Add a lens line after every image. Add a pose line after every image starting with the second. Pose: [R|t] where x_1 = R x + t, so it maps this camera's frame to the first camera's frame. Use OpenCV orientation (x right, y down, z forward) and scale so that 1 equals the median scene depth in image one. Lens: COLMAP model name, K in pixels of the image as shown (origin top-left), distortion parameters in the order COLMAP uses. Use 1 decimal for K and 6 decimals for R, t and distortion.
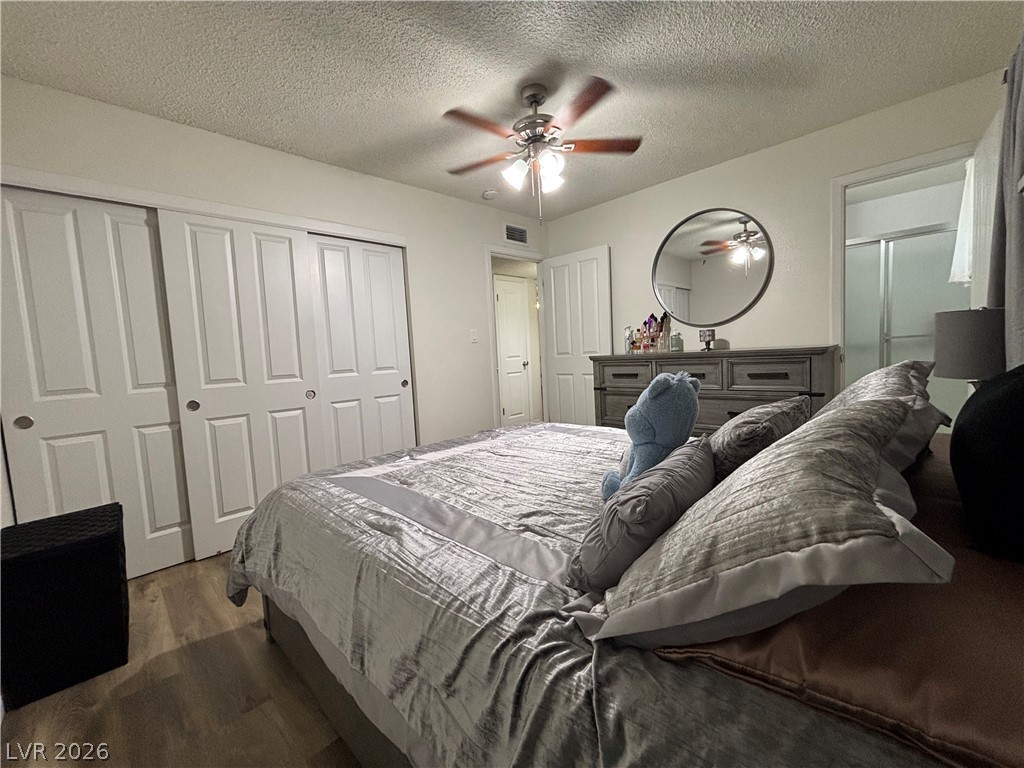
lens RADIAL K [[409.0, 0, 495.3], [0, 409.0, 388.8], [0, 0, 1]] dist [-0.033668, -0.000043]
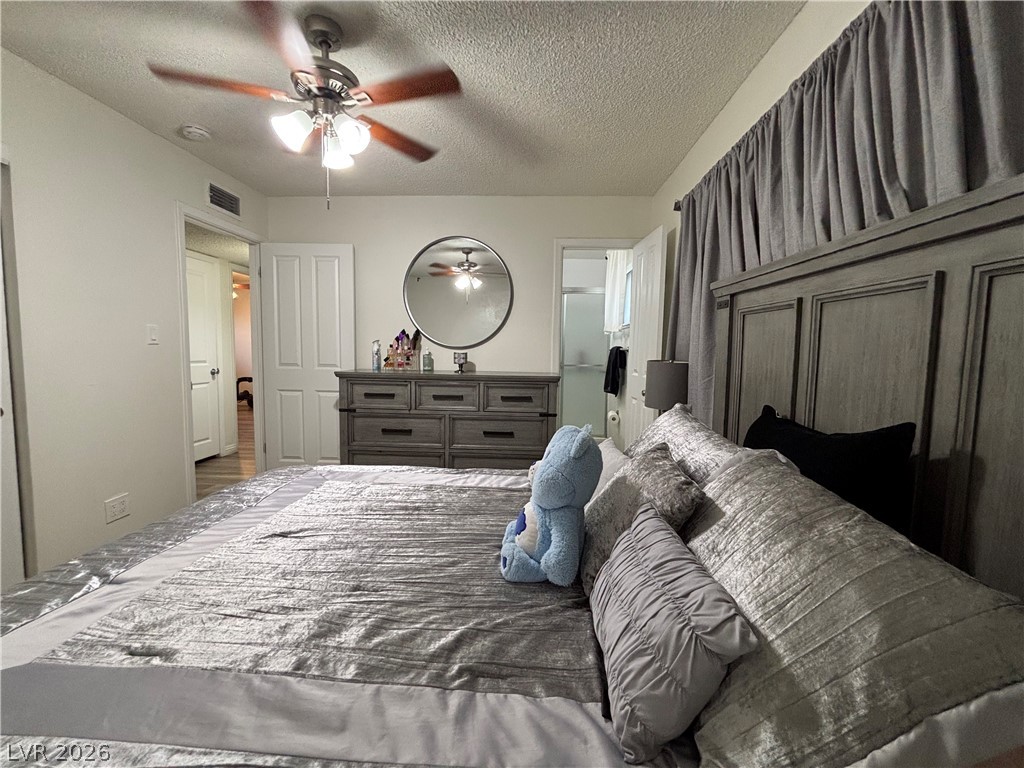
lens RADIAL K [[414.0, 0, 511.9], [0, 414.0, 382.6], [0, 0, 1]] dist [-0.000148, 0.000328]
pose [[0.720447, 0.017587, 0.693287, -0.104533], [0.000078, 0.999676, -0.025440, -0.036615], [-0.693510, 0.018383, 0.720213, 0.127563]]
